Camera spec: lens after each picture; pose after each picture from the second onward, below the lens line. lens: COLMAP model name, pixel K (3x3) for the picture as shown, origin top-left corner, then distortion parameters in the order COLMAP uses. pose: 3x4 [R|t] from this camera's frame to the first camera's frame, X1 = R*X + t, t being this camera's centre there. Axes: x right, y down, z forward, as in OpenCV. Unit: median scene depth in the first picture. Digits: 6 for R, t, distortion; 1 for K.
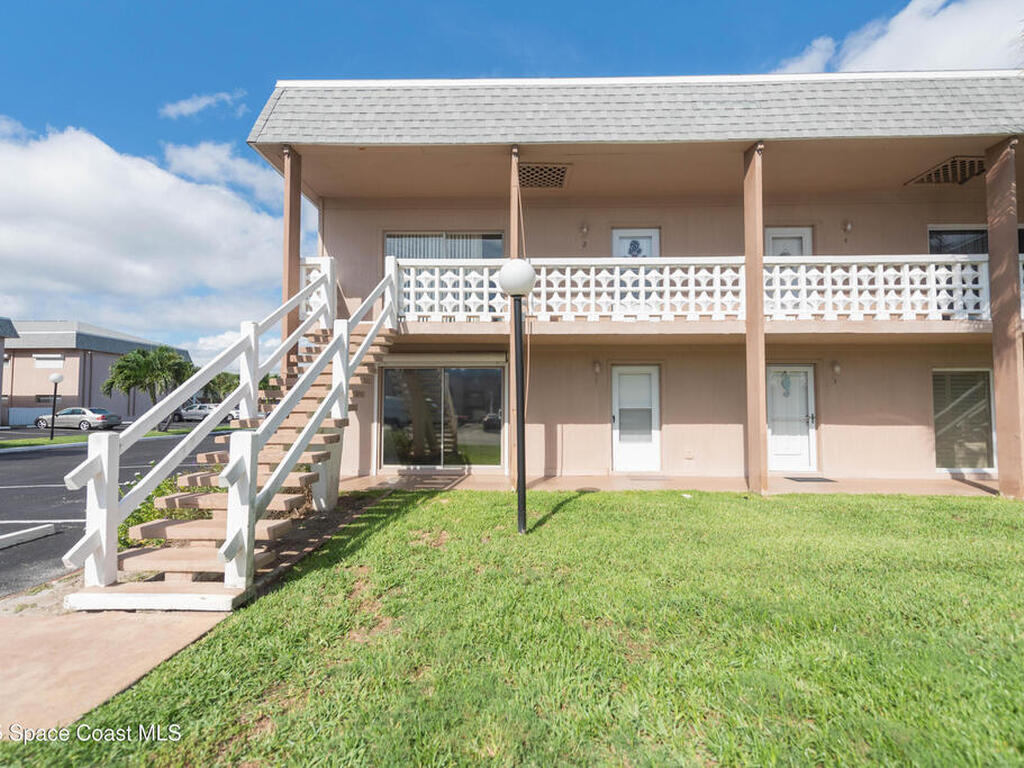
lens RADIAL K [[460.8, 0, 507.7], [0, 460.8, 388.2], [0, 0, 1]] dist [-0.009809, -0.000820]
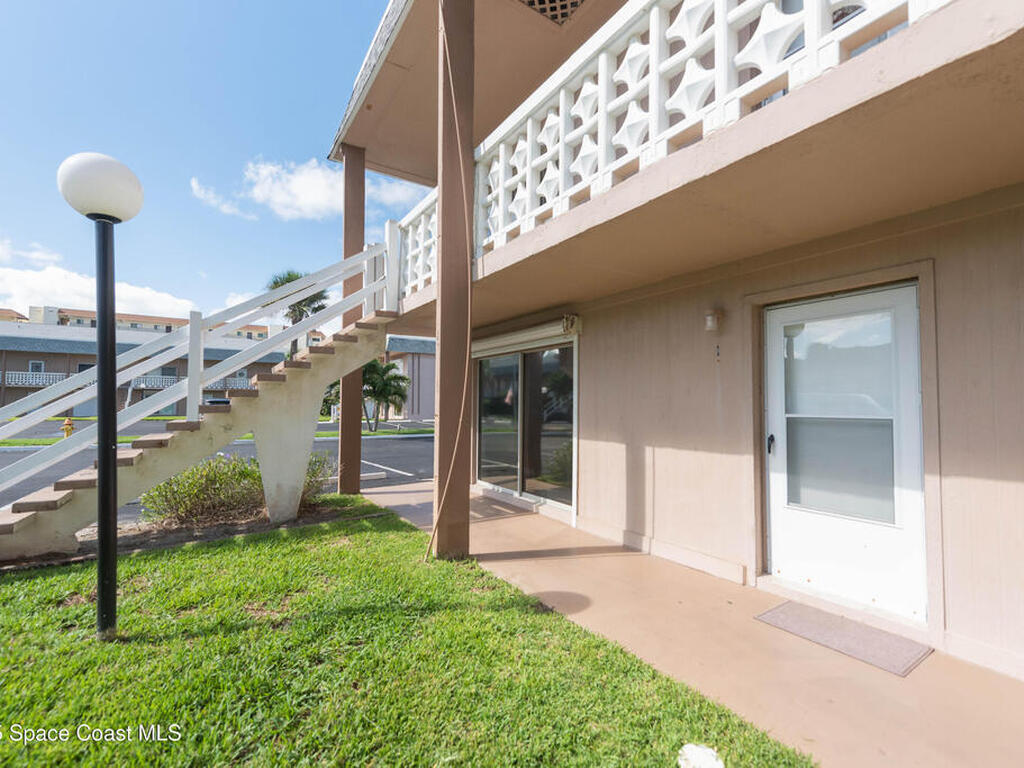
lens RADIAL K [[460.8, 0, 507.7], [0, 460.8, 388.2], [0, 0, 1]] dist [-0.009809, -0.000820]
pose [[0.559836, -0.025374, -0.828215, 0.432038], [0.026583, 0.999567, -0.012655, 0.018049], [0.828177, -0.014931, 0.560268, 0.595736]]
